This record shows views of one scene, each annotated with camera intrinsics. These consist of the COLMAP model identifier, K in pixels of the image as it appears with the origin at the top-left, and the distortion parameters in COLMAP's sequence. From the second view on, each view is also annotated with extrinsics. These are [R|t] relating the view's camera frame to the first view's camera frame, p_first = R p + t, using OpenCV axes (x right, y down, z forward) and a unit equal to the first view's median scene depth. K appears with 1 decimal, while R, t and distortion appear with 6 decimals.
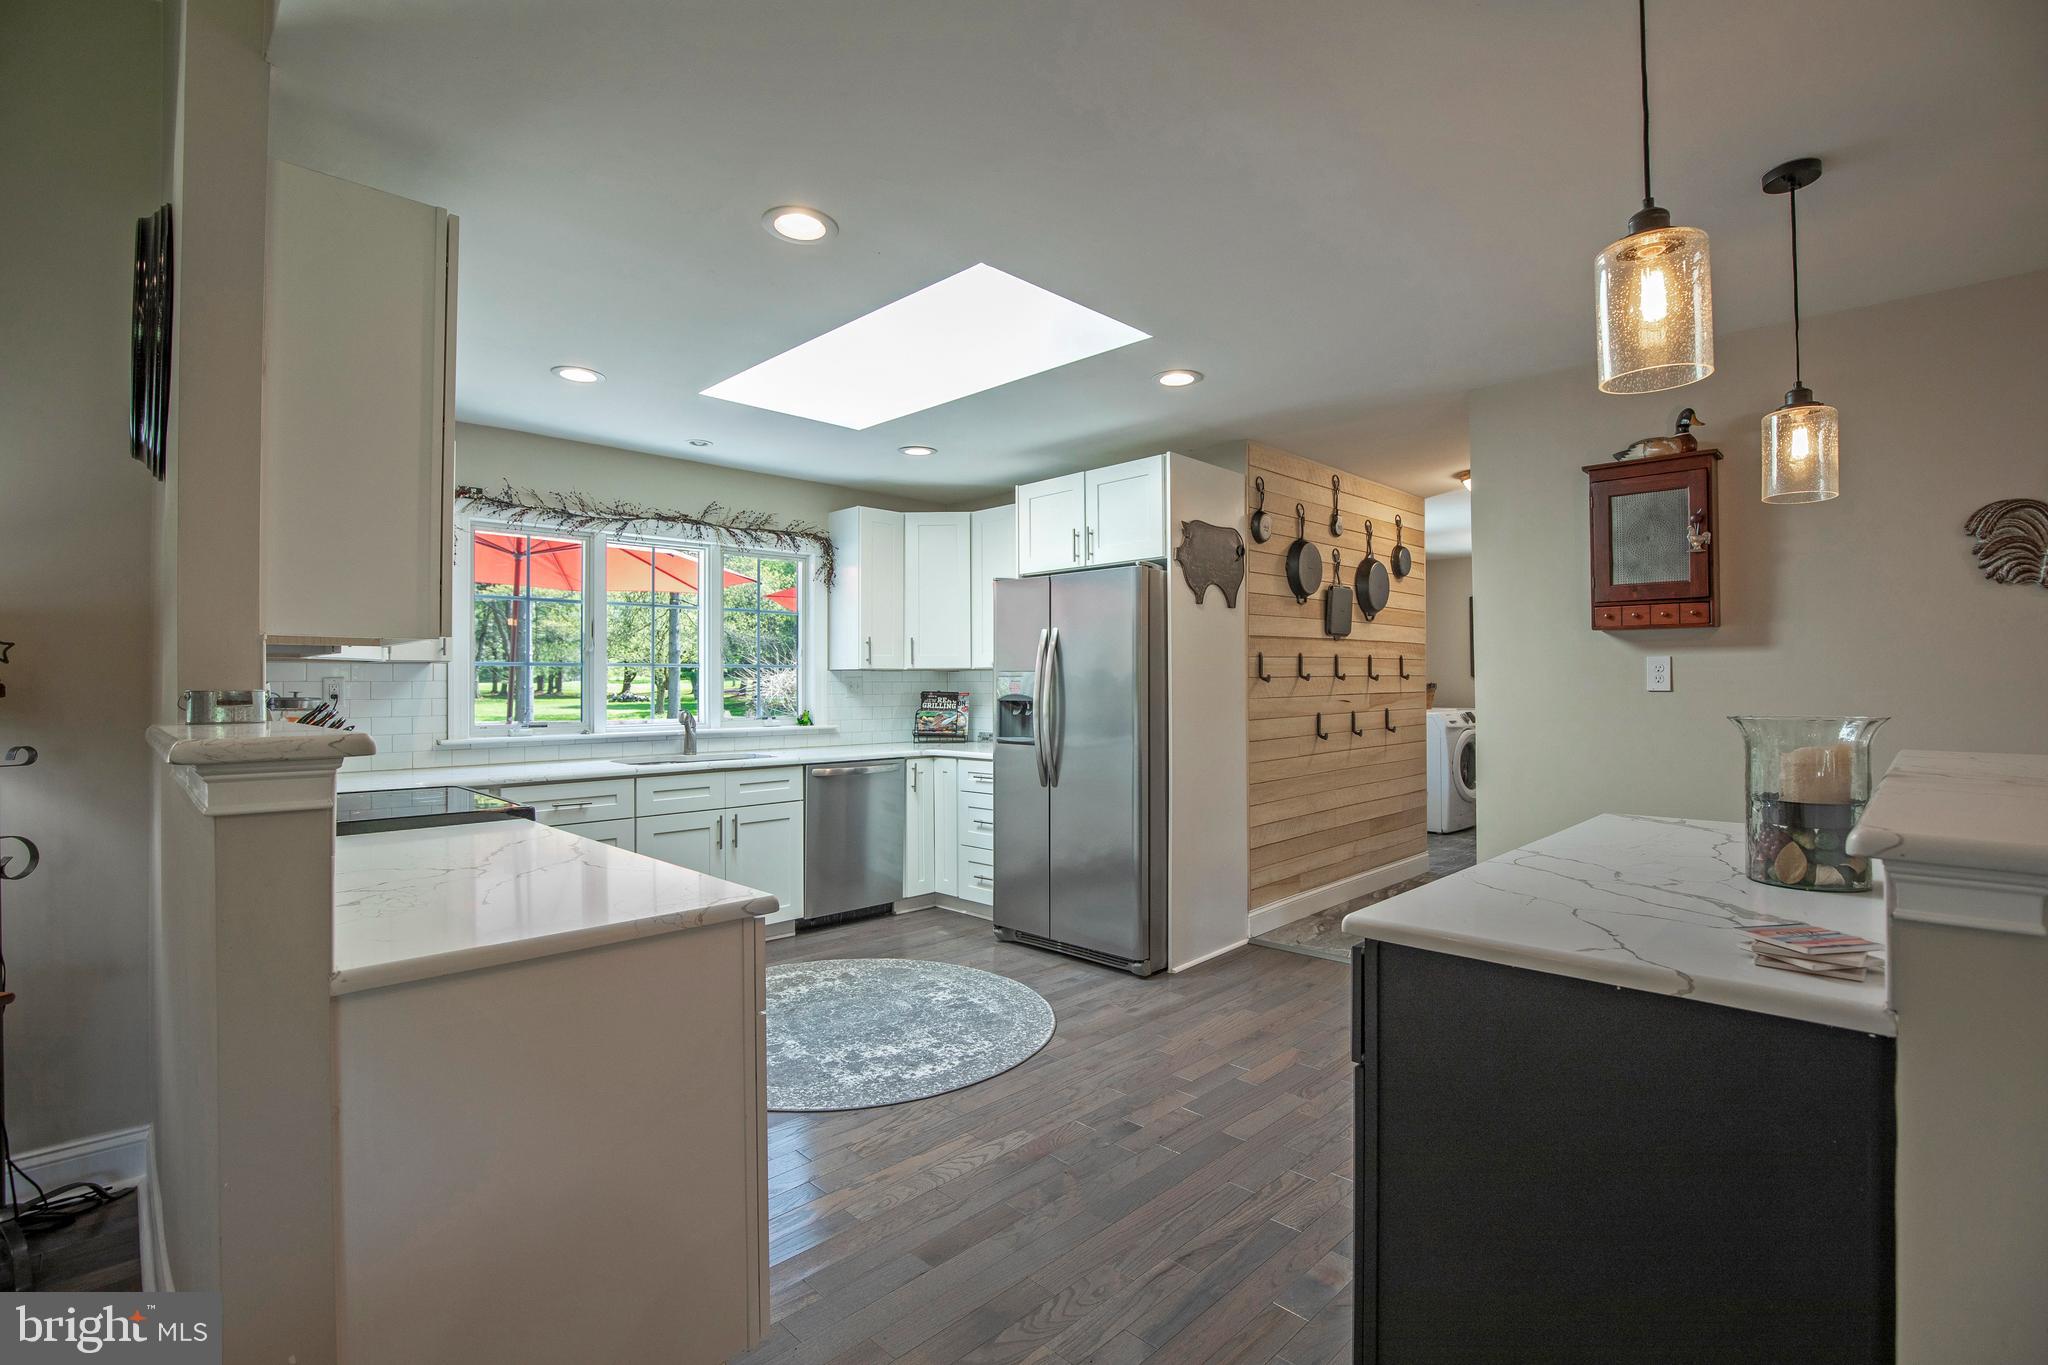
lens RADIAL K [[955.0, 0, 1033.6], [0, 955.0, 678.4], [0, 0, 1]] dist [-0.021554, 0.000000]
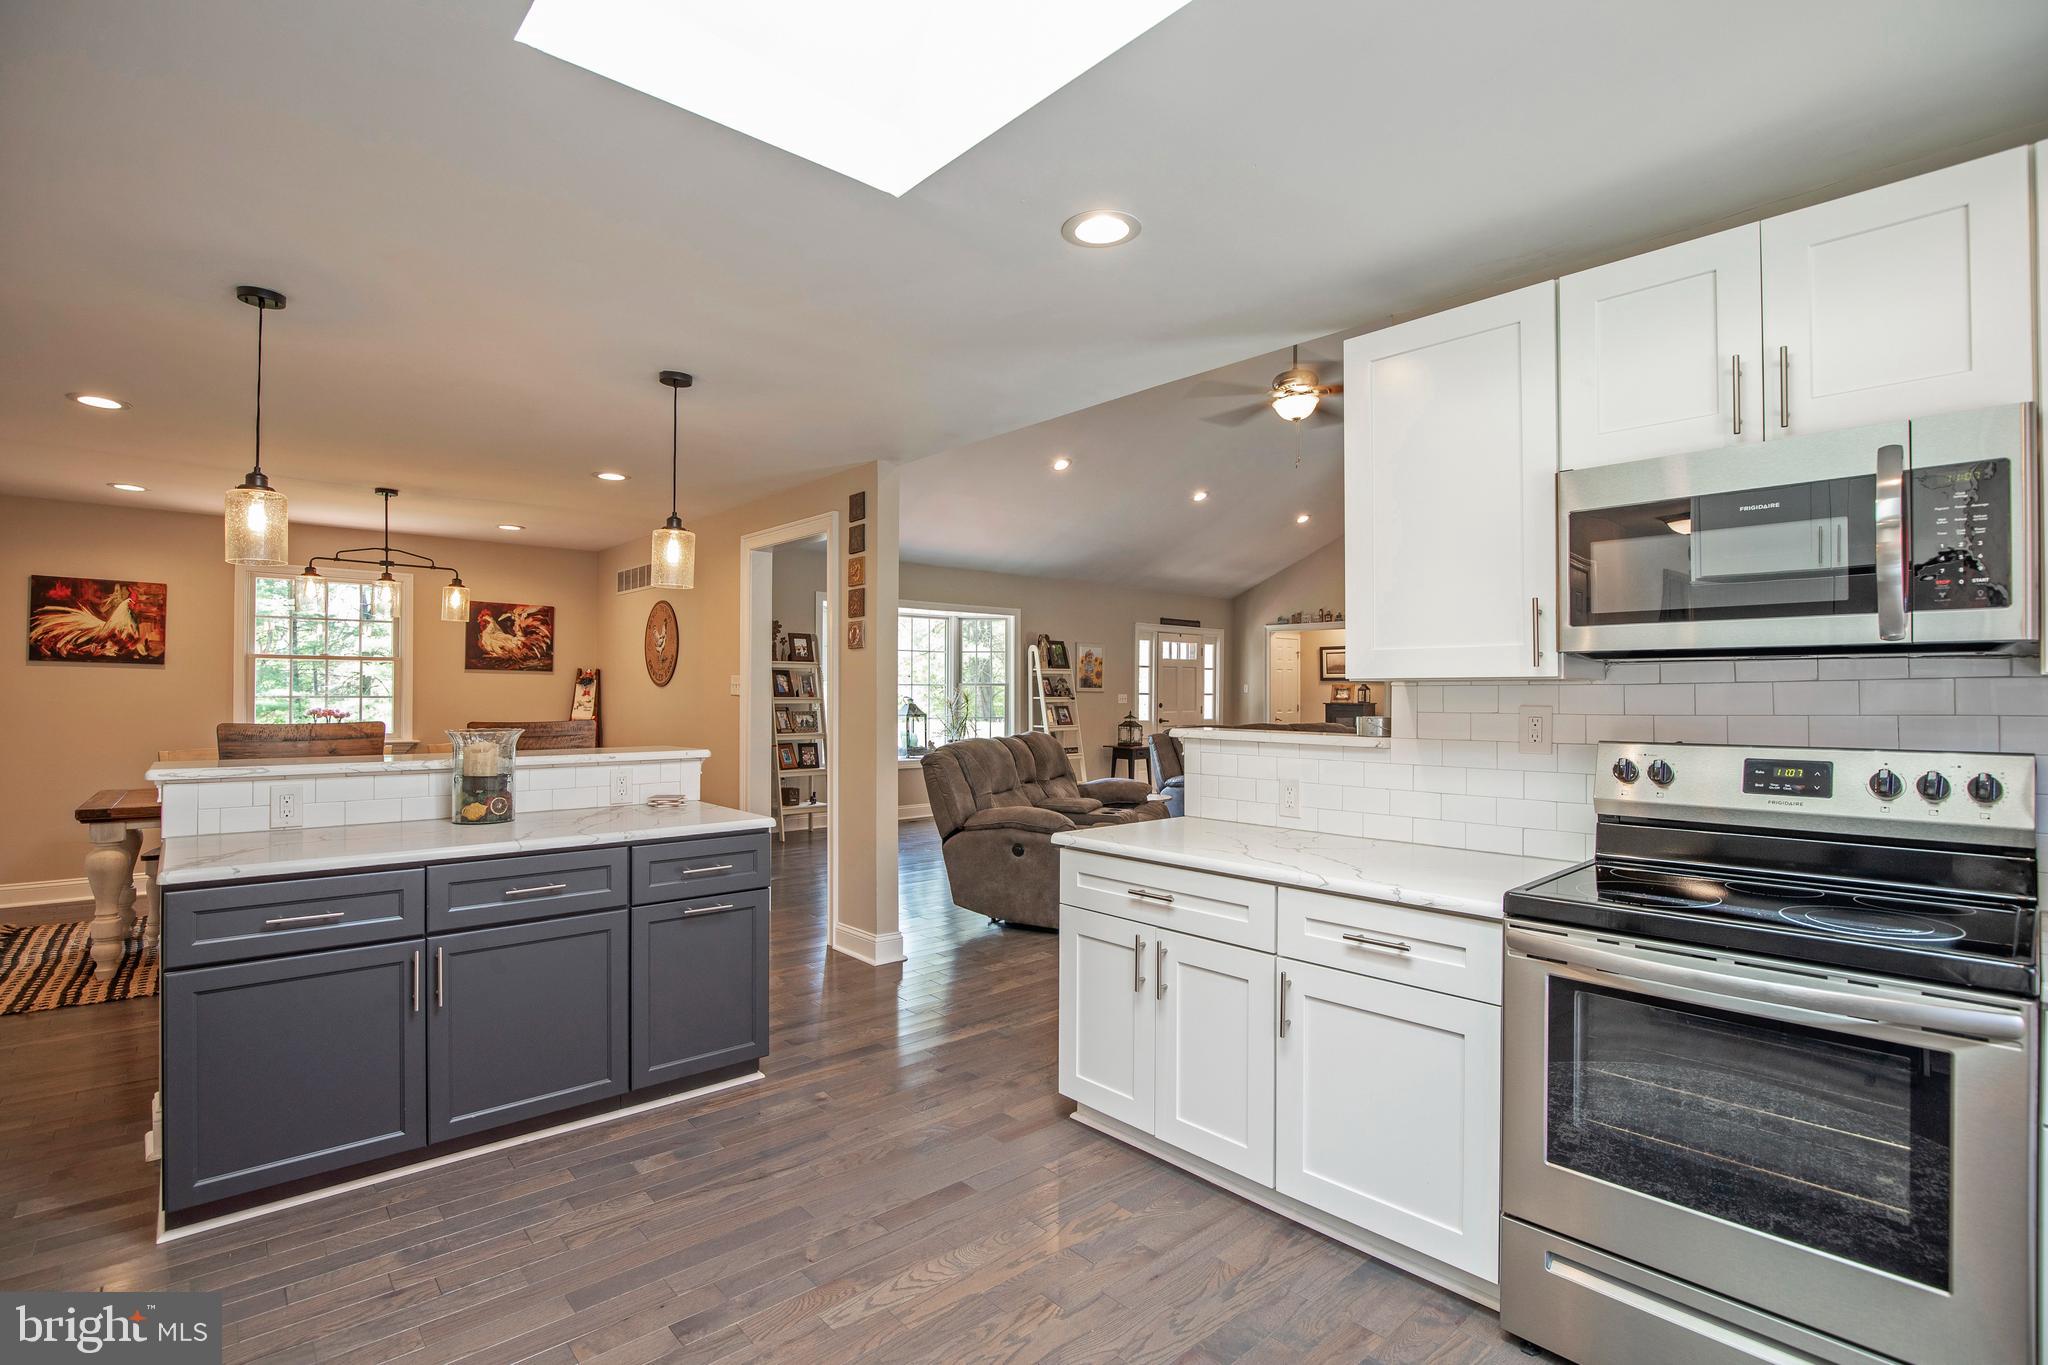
lens RADIAL K [[952.2, 0, 1028.1], [0, 952.2, 683.3], [0, 0, 1]] dist [-0.039571, 0.008849]
pose [[-0.998125, 0.000061, 0.061216, -0.119455], [-0.000878, 0.999882, -0.015315, -0.006957], [-0.061210, -0.015340, -0.998007, 0.993969]]
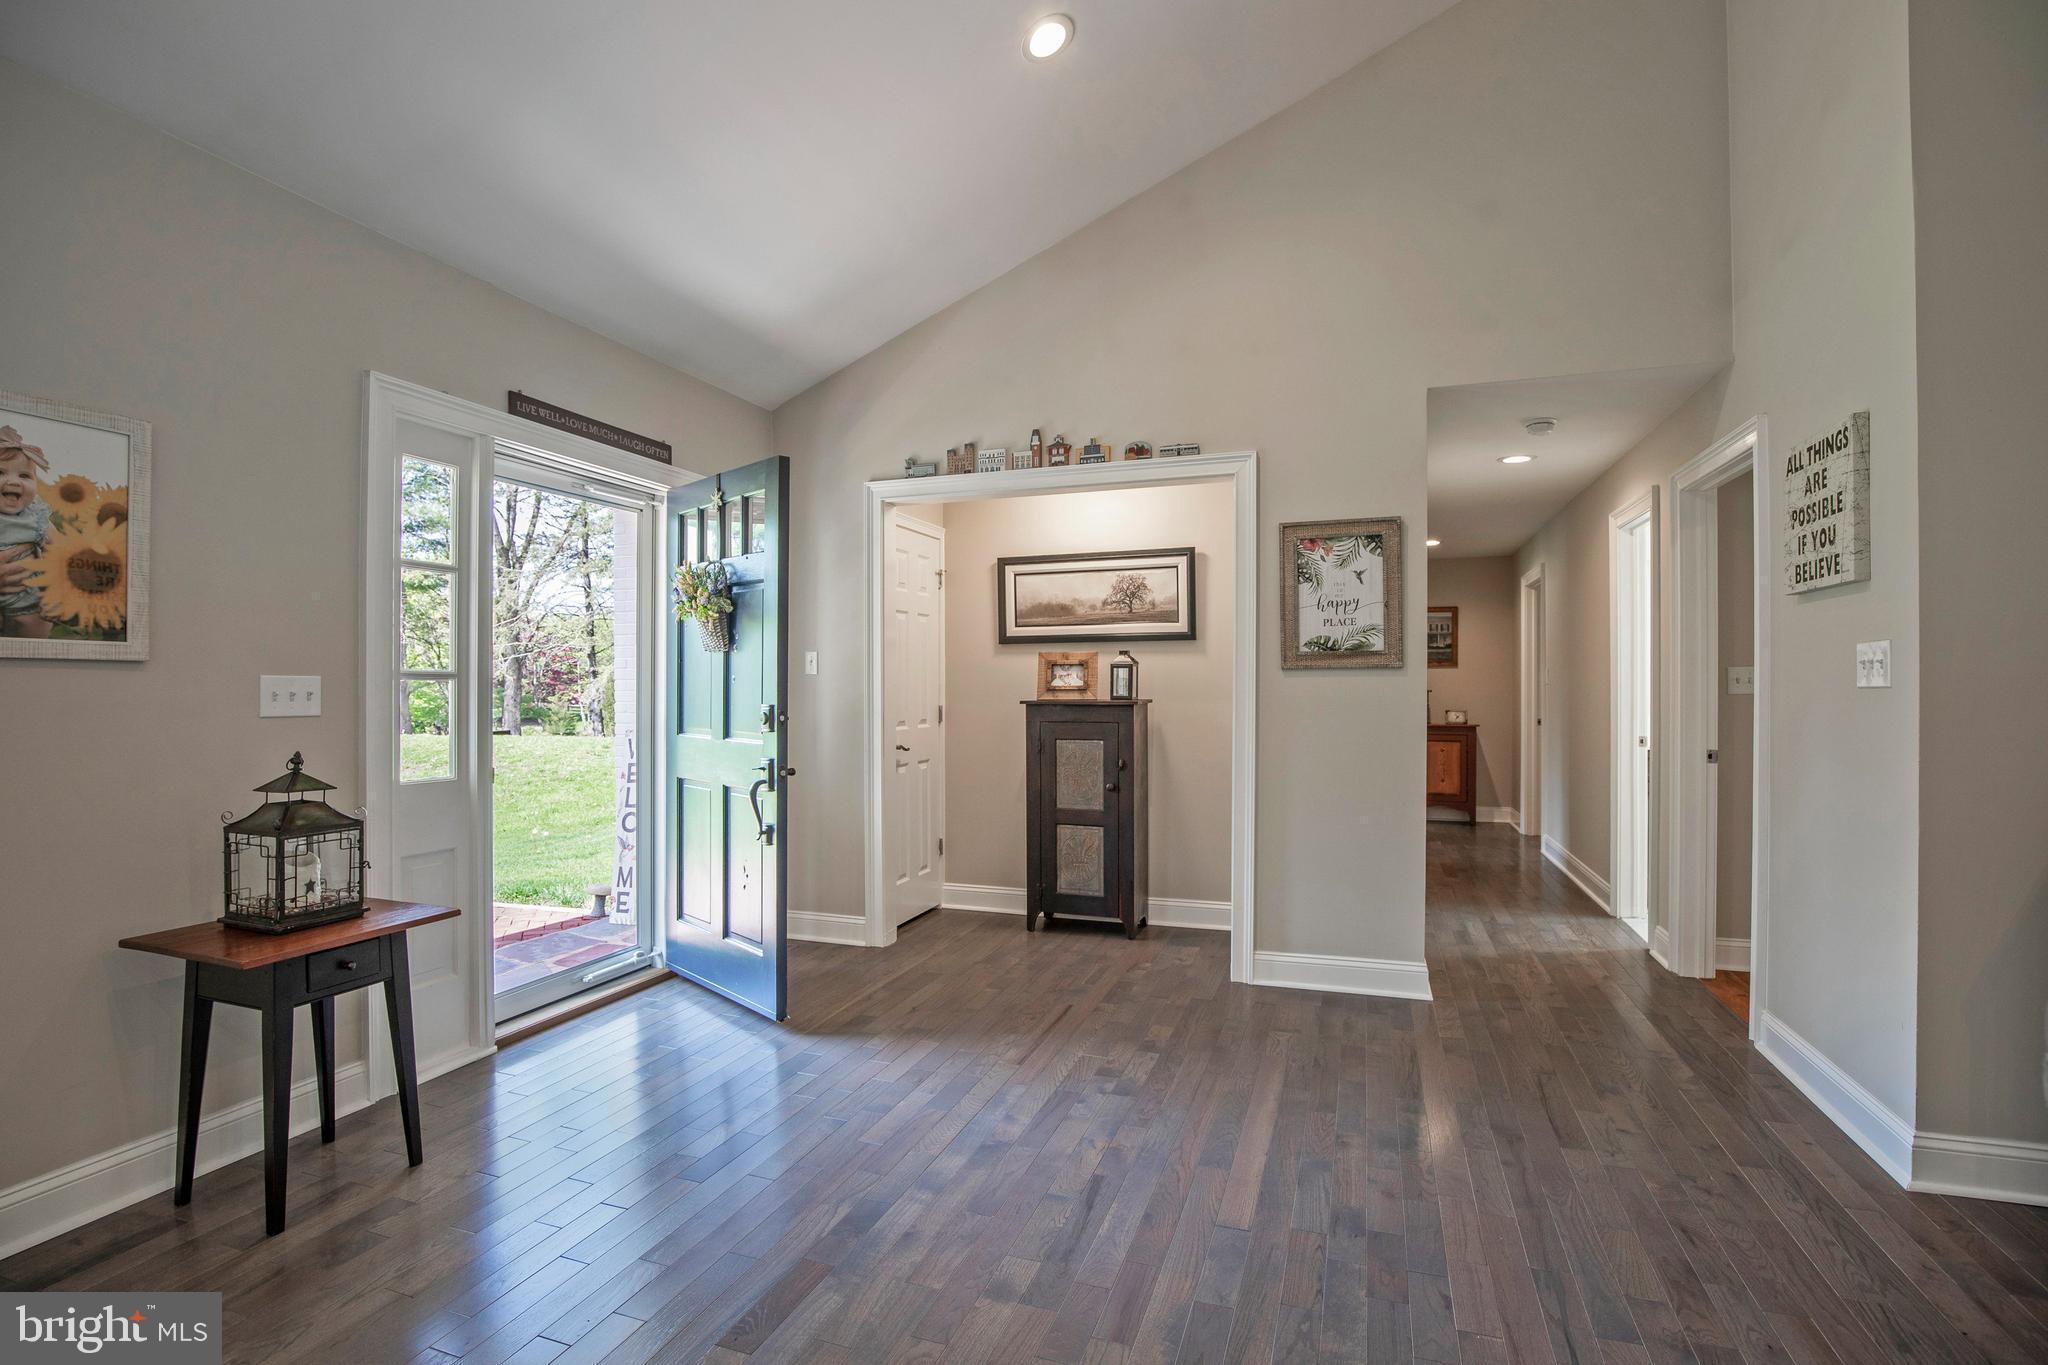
lens RADIAL K [[942.9, 0, 1024.0], [0, 942.9, 682.5], [0, 0, 1]] dist [-0.025364, 0.000254]
pose [[-0.908004, 0.003442, -0.418947, -0.384793], [0.007653, 0.999936, -0.008373, -0.004275], [0.418891, -0.010809, -0.907972, -0.903343]]
